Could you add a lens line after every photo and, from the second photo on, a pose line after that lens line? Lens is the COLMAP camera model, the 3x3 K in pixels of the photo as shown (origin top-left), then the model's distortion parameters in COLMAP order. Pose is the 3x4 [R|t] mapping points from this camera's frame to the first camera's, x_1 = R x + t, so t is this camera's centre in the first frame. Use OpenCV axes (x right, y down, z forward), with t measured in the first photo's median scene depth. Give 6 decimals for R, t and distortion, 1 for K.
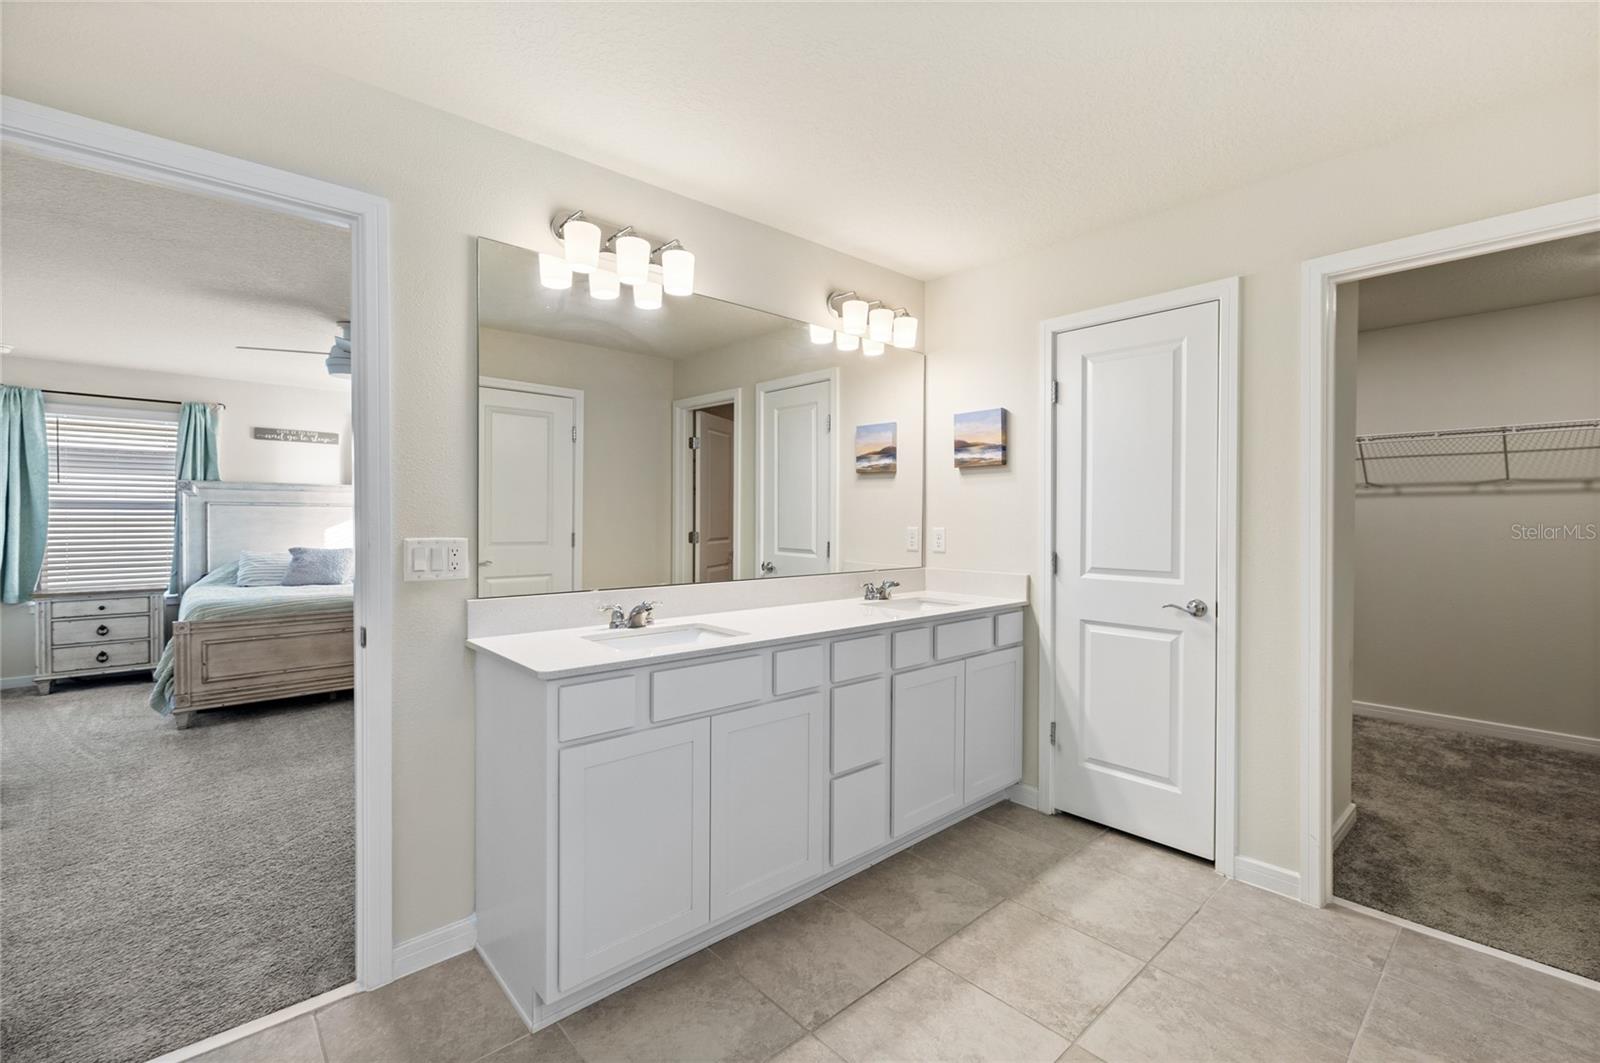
lens RADIAL K [[696.3, 0, 801.9], [0, 696.3, 528.1], [0, 0, 1]] dist [0.001734, -0.000152]
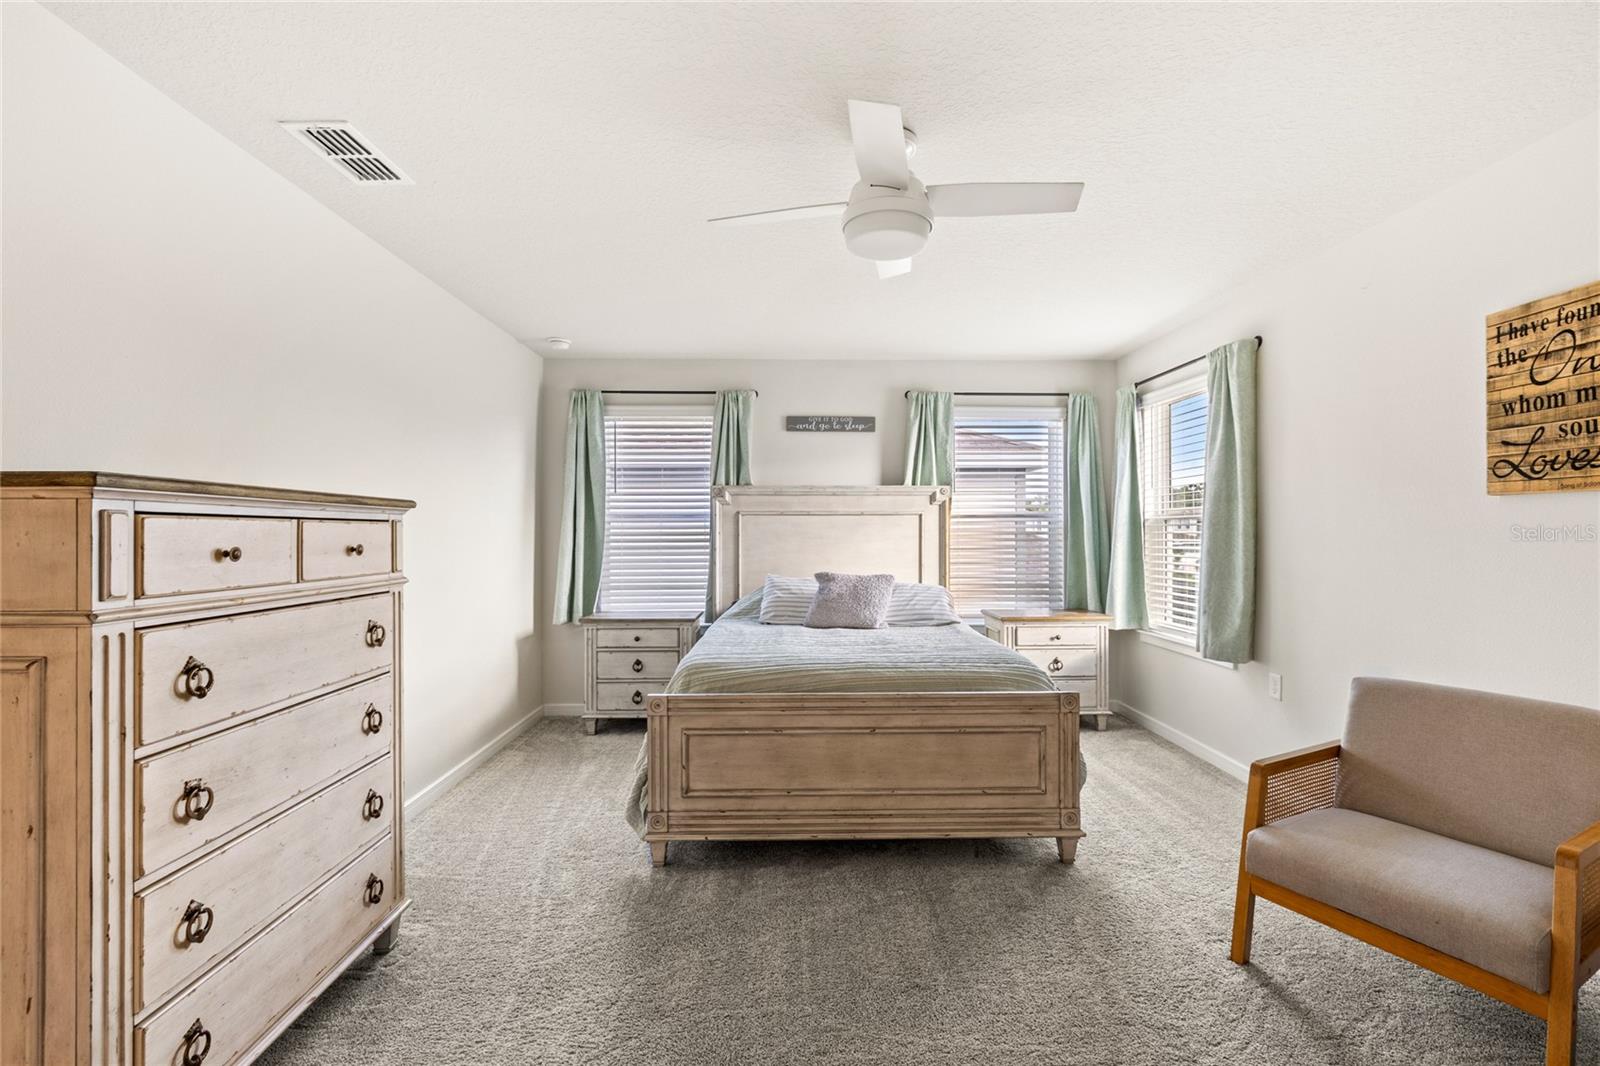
lens RADIAL K [[696.3, 0, 796.6], [0, 696.3, 534.7], [0, 0, 1]] dist [0.001734, -0.000152]
pose [[0.756997, -0.001129, -0.653417, -0.298723], [-0.005296, 0.999955, -0.007864, -0.005473], [0.653397, 0.009414, 0.756957, 0.471337]]
